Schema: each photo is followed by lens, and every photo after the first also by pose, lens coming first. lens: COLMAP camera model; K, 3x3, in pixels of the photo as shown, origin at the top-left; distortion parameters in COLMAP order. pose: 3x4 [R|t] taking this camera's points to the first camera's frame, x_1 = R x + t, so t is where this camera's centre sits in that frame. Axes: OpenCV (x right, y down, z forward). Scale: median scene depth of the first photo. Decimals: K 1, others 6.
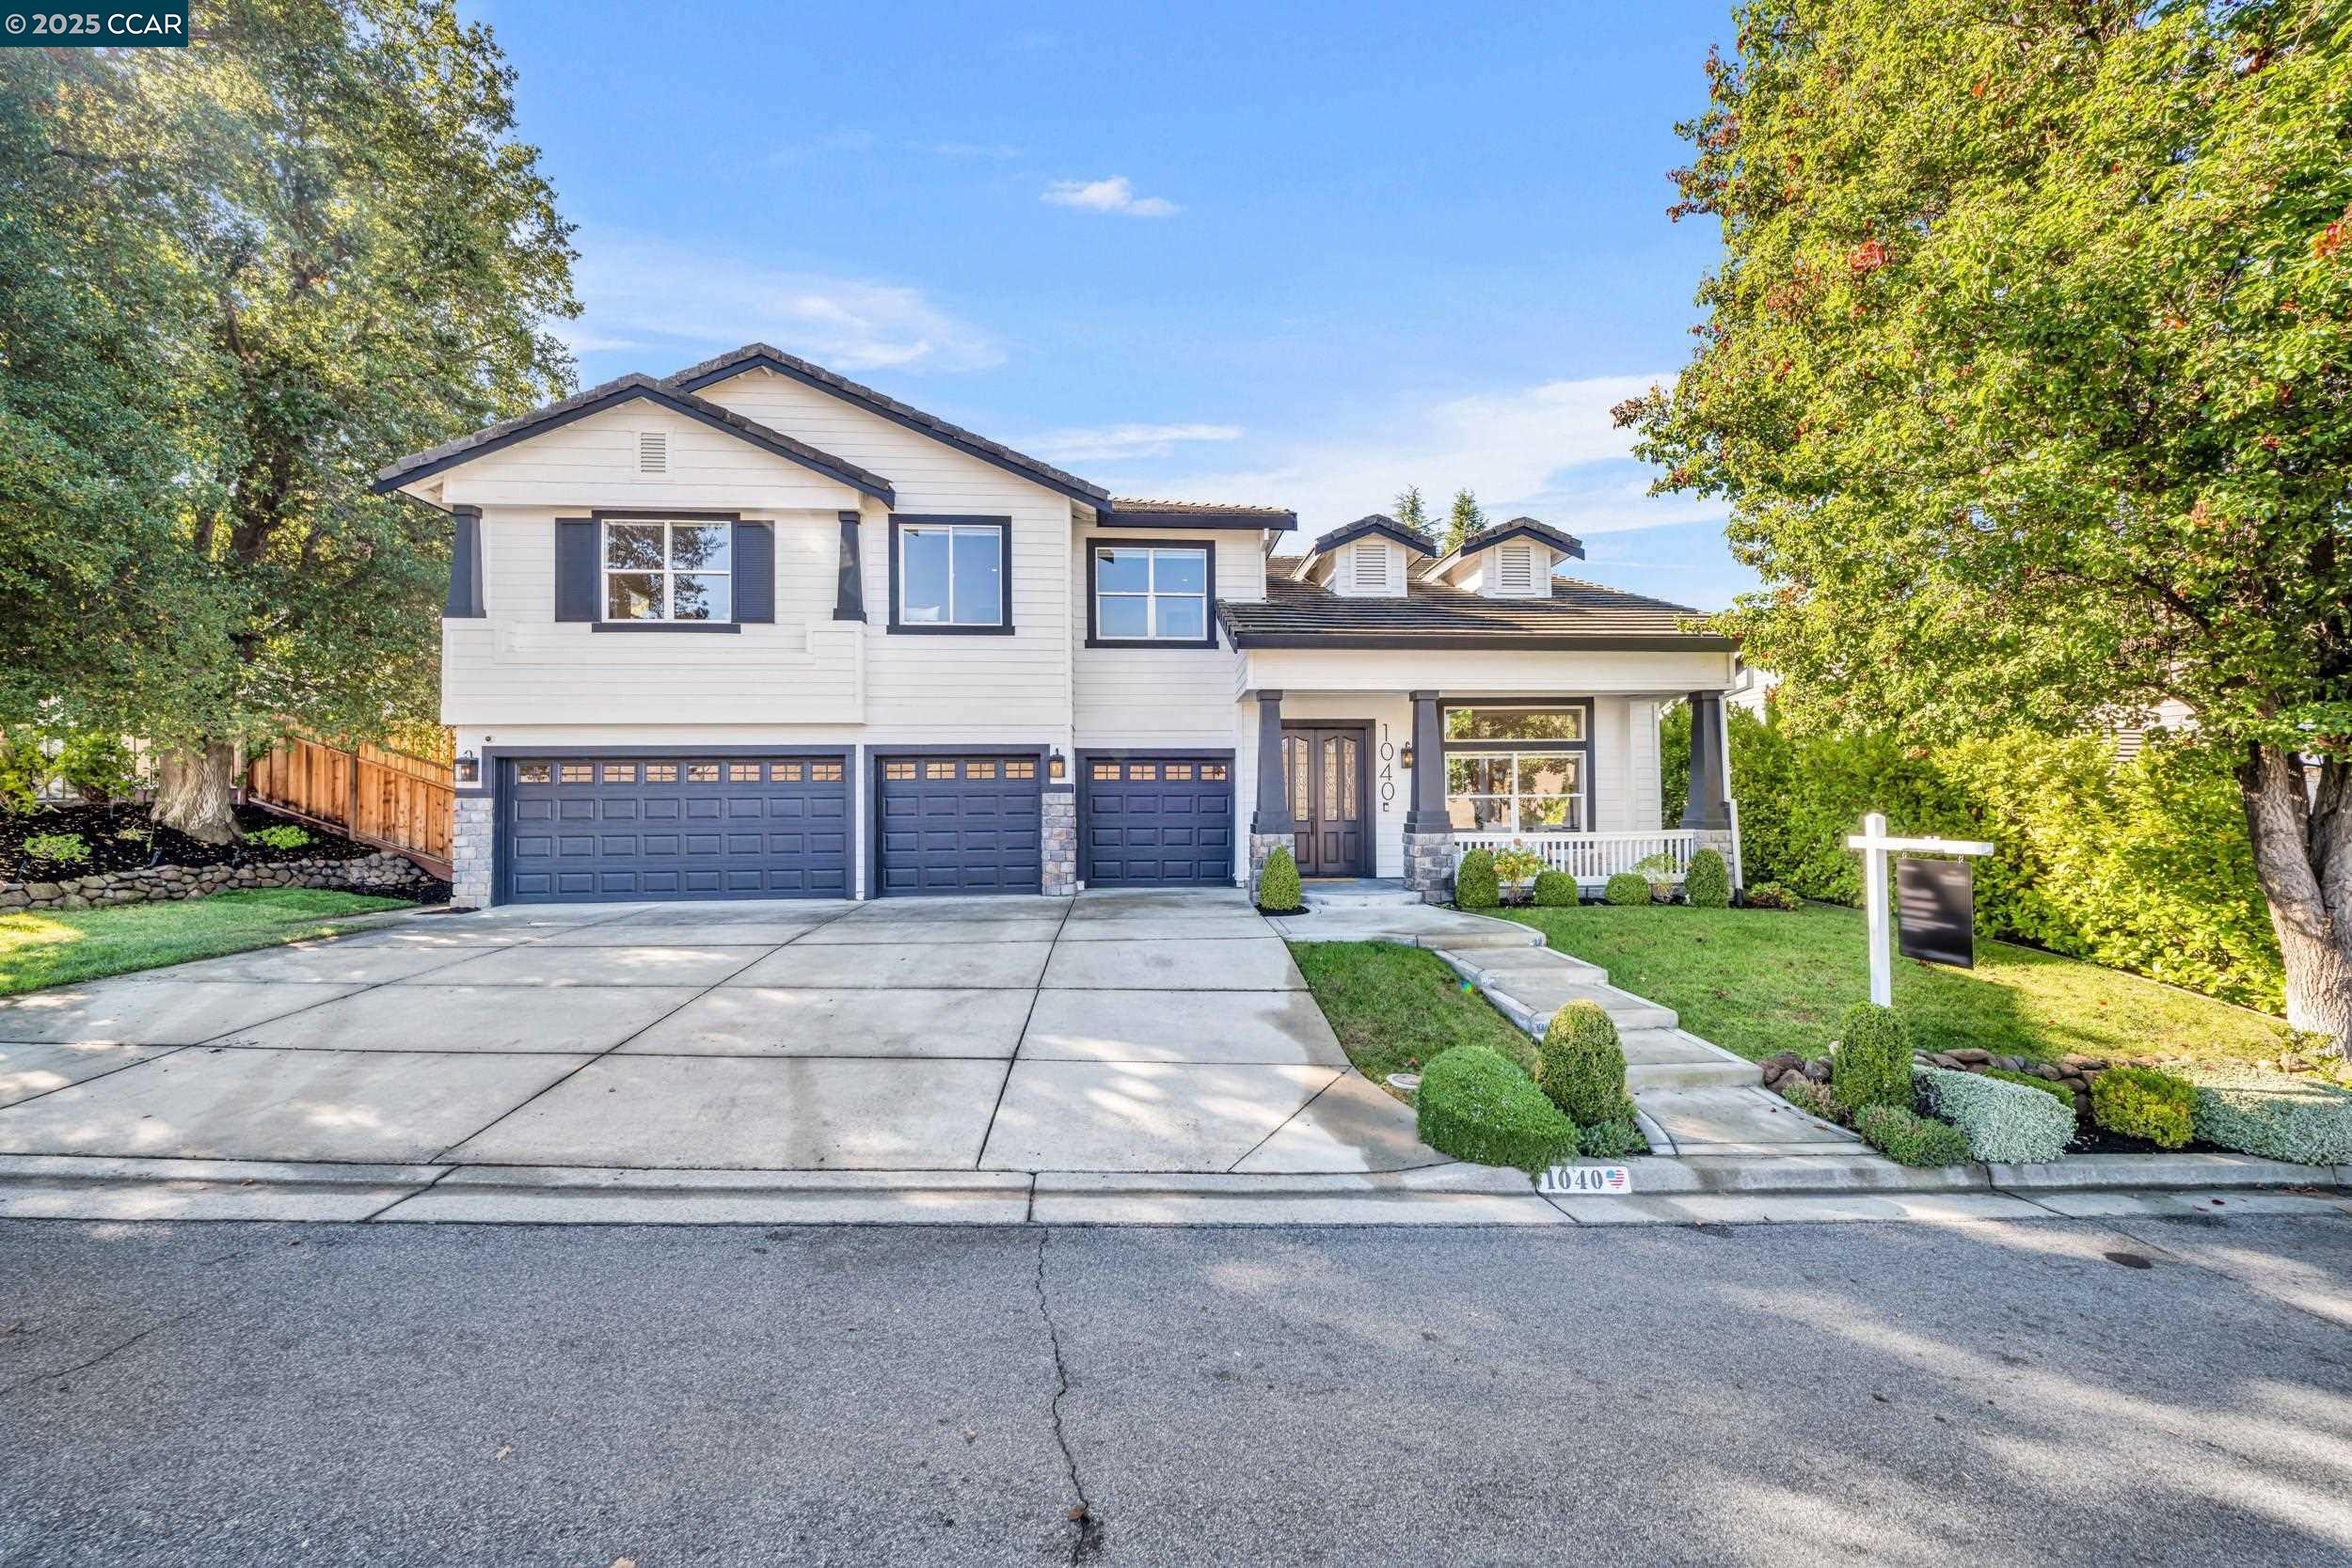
lens RADIAL K [[816.3, 0, 1161.9], [0, 816.3, 781.9], [0, 0, 1]] dist [0.001818, -0.000314]
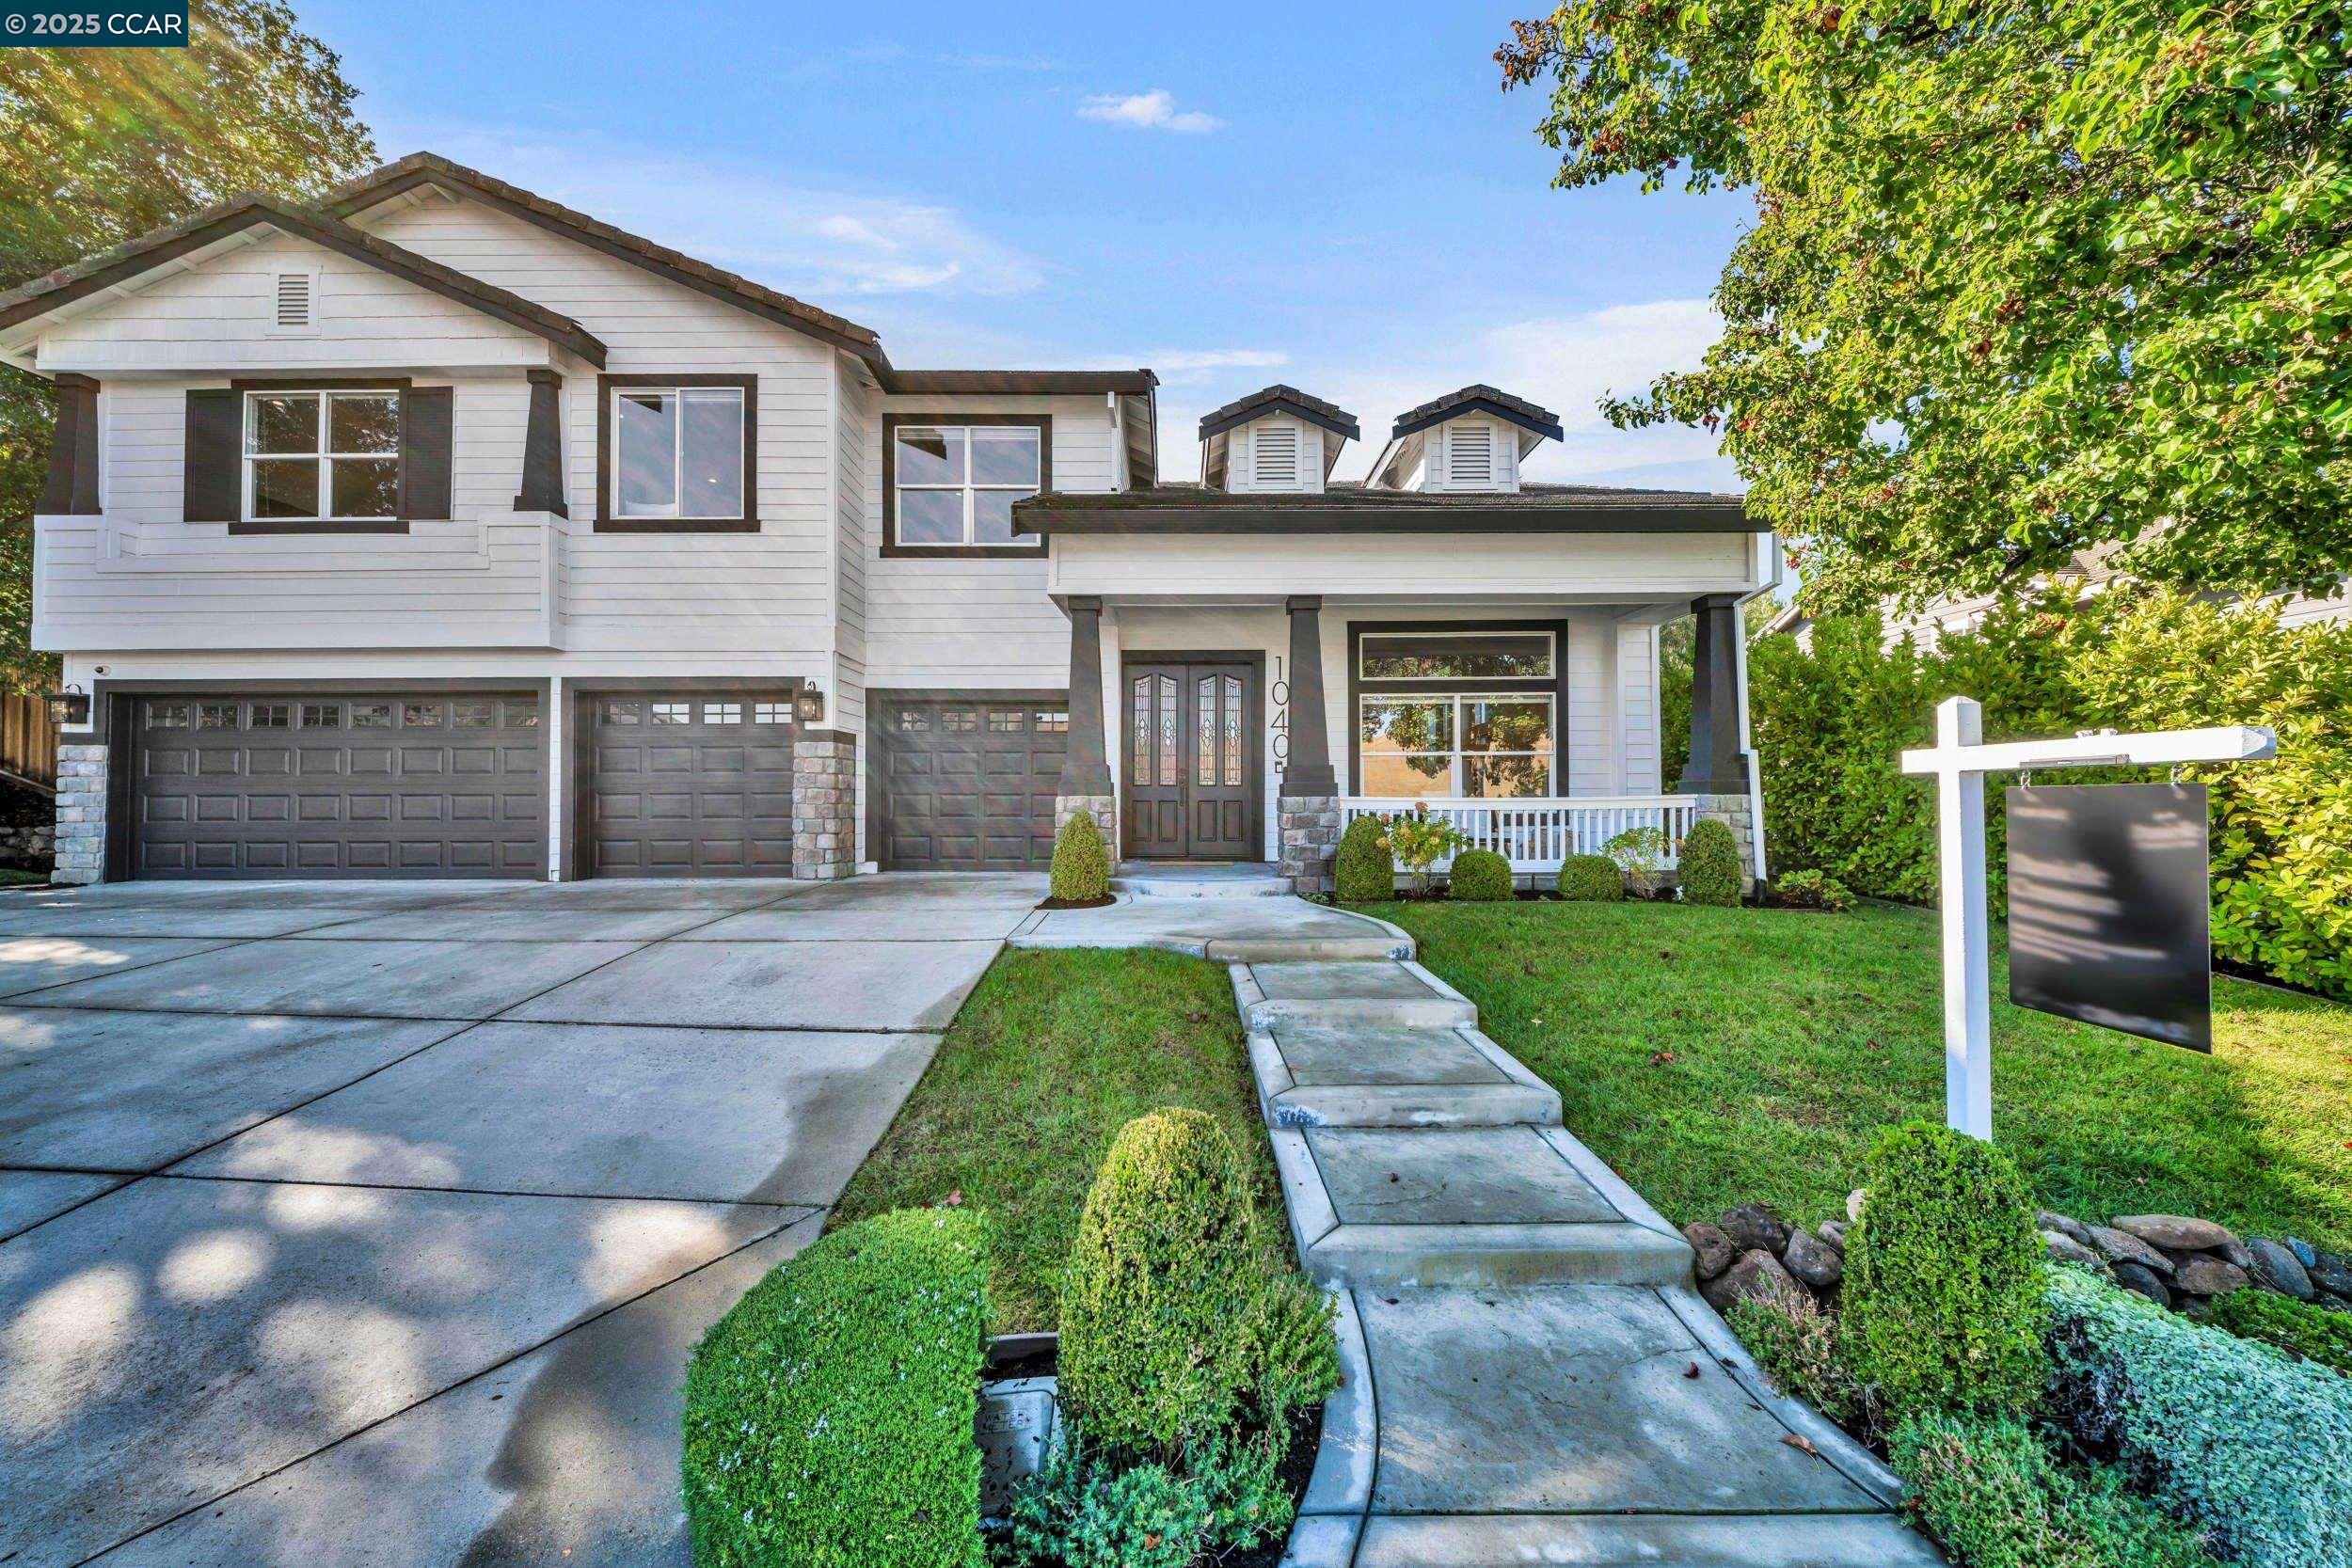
lens RADIAL K [[807.4, 0, 1176.0], [0, 807.4, 784.0], [0, 0, 1]] dist [-0.001699, 0.000063]
pose [[0.997818, 0.004225, -0.065889, 0.260473], [-0.004089, 0.999989, 0.002203, 0.050888], [0.065898, -0.001928, 0.997825, 0.291167]]
